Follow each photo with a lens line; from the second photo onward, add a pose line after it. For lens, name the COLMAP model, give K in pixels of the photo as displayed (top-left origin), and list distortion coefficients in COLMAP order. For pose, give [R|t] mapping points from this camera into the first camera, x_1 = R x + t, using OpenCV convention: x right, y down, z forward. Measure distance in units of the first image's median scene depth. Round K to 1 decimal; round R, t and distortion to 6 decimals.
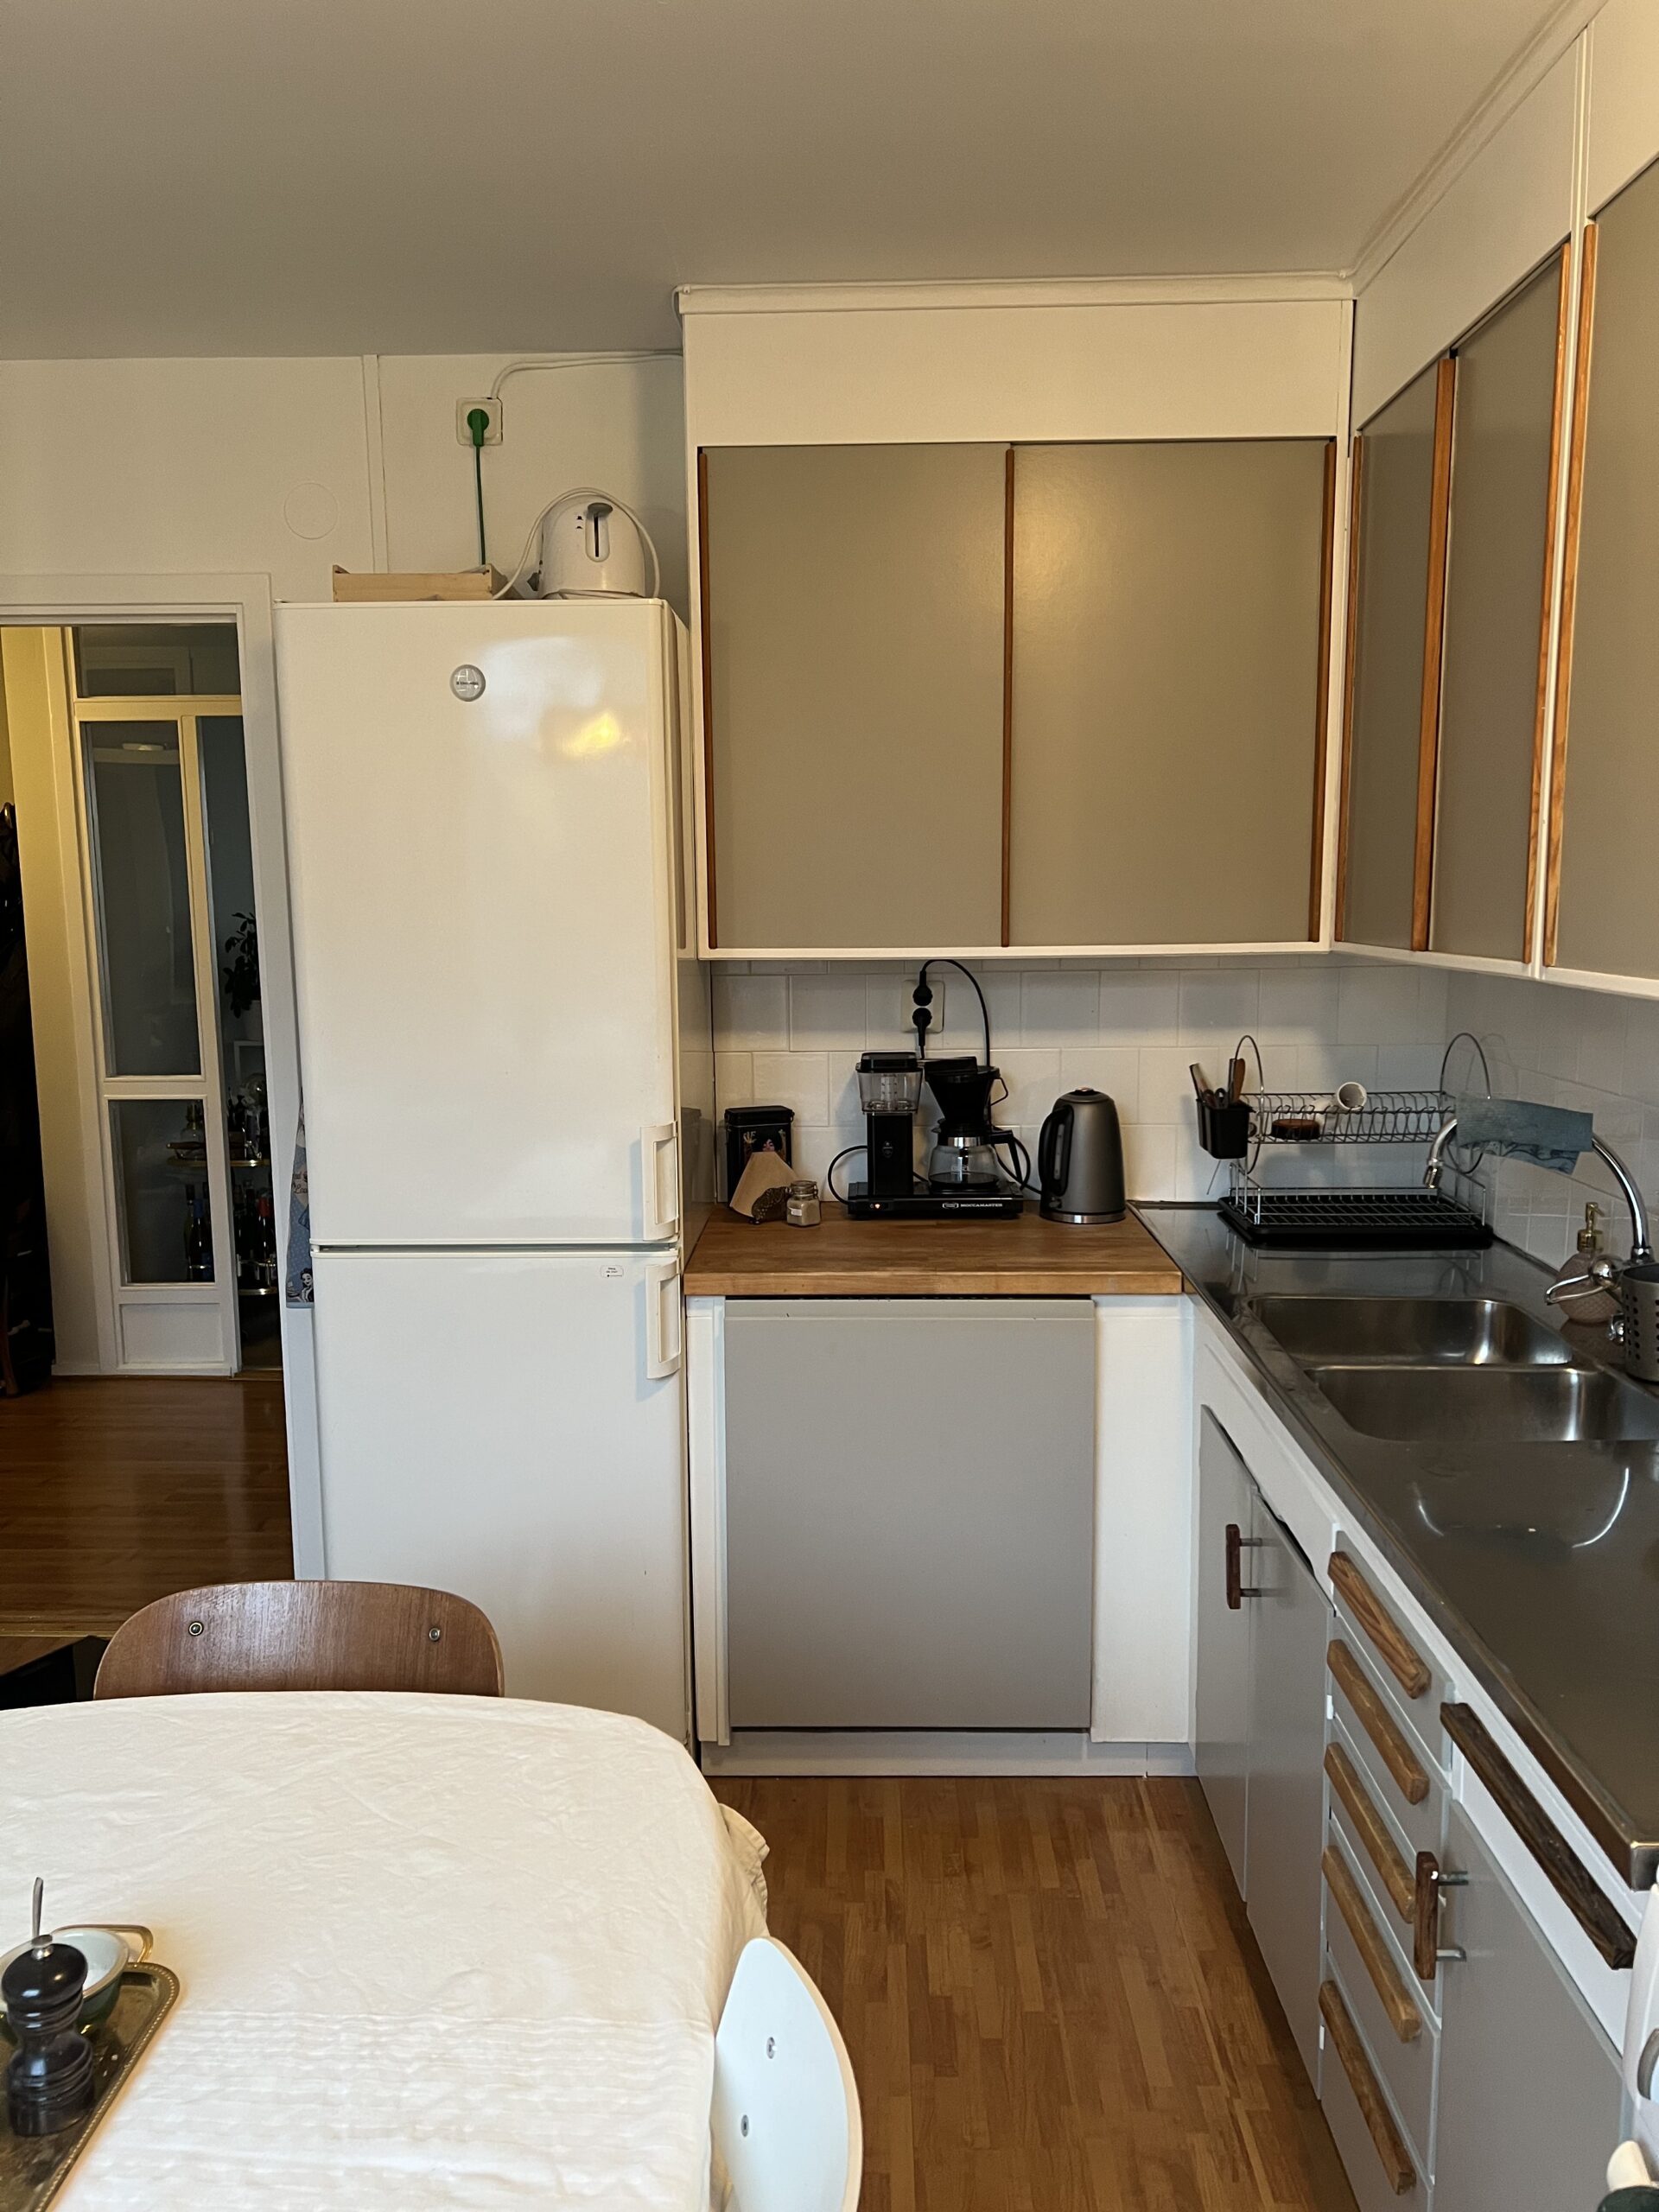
lens RADIAL K [[1655.7, 0, 827.2], [0, 1655.7, 1109.5], [0, 0, 1]] dist [-0.007172, -0.001905]
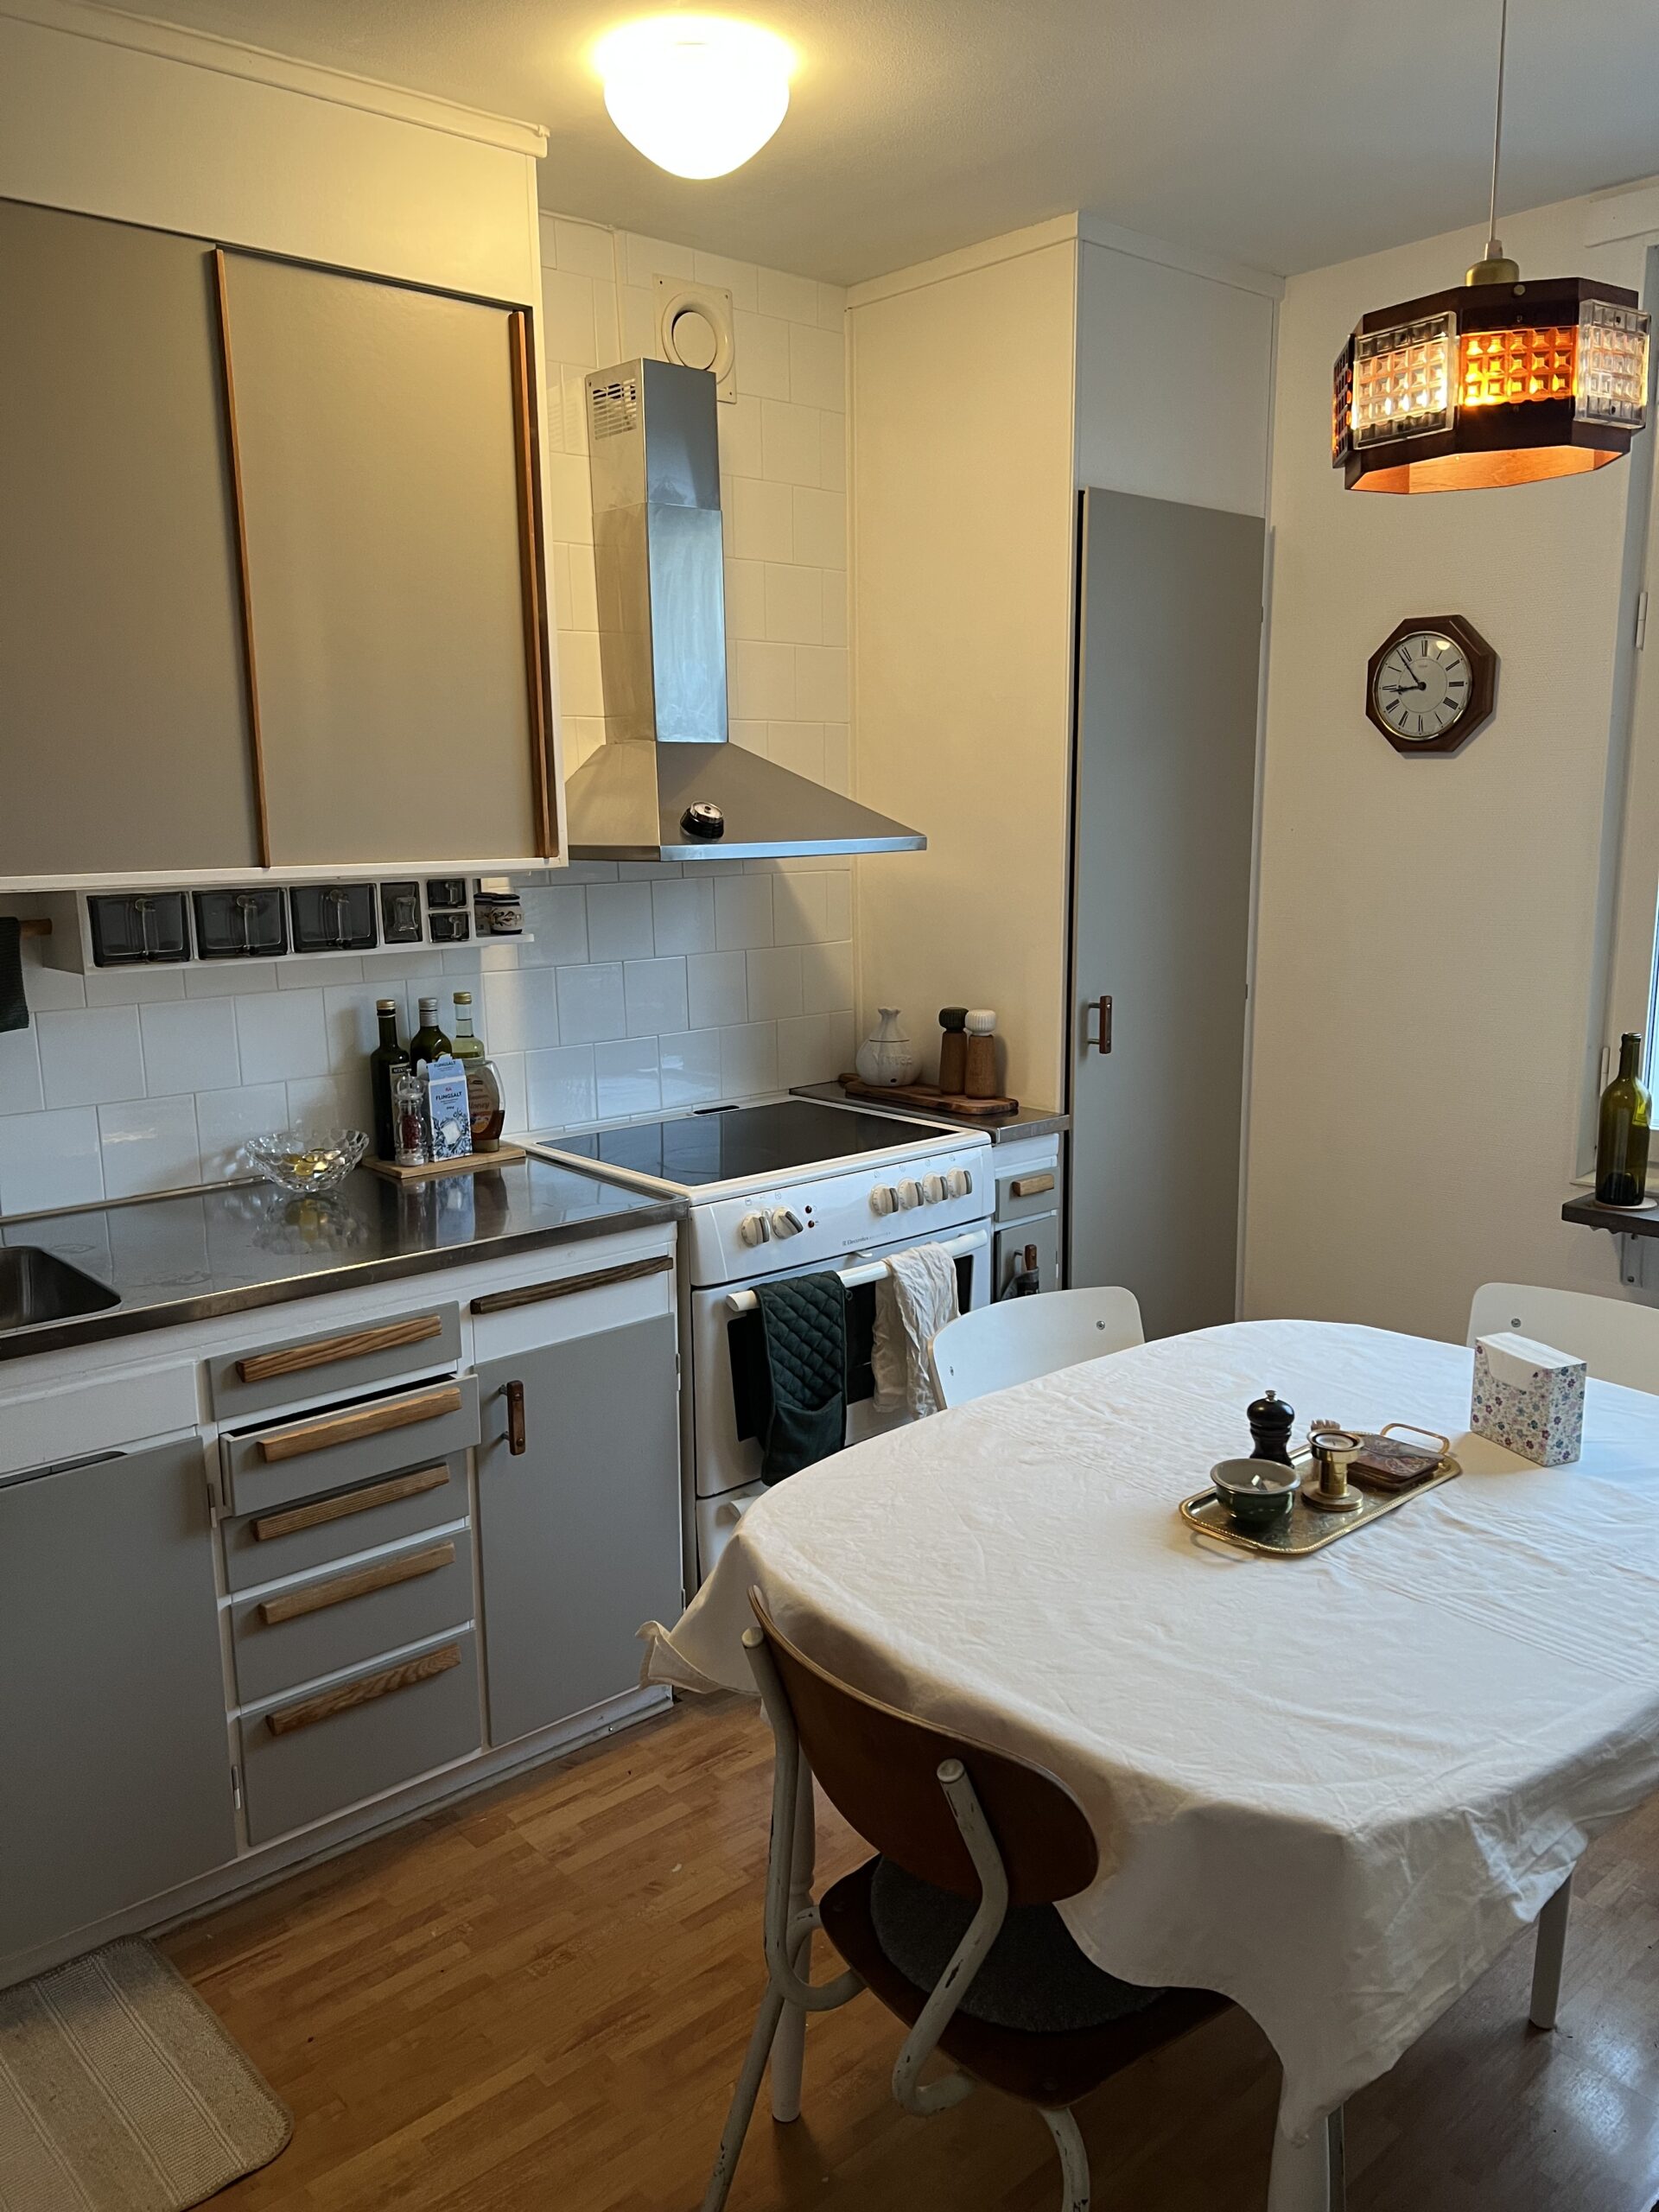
lens RADIAL K [[1655.7, 0, 828.3], [0, 1655.7, 1109.2], [0, 0, 1]] dist [-0.007172, -0.001905]
pose [[-0.679079, -0.113367, 0.725259, -1.046848], [0.121929, 0.956858, 0.263735, -0.222553], [-0.723868, 0.267527, -0.635959, 1.779235]]
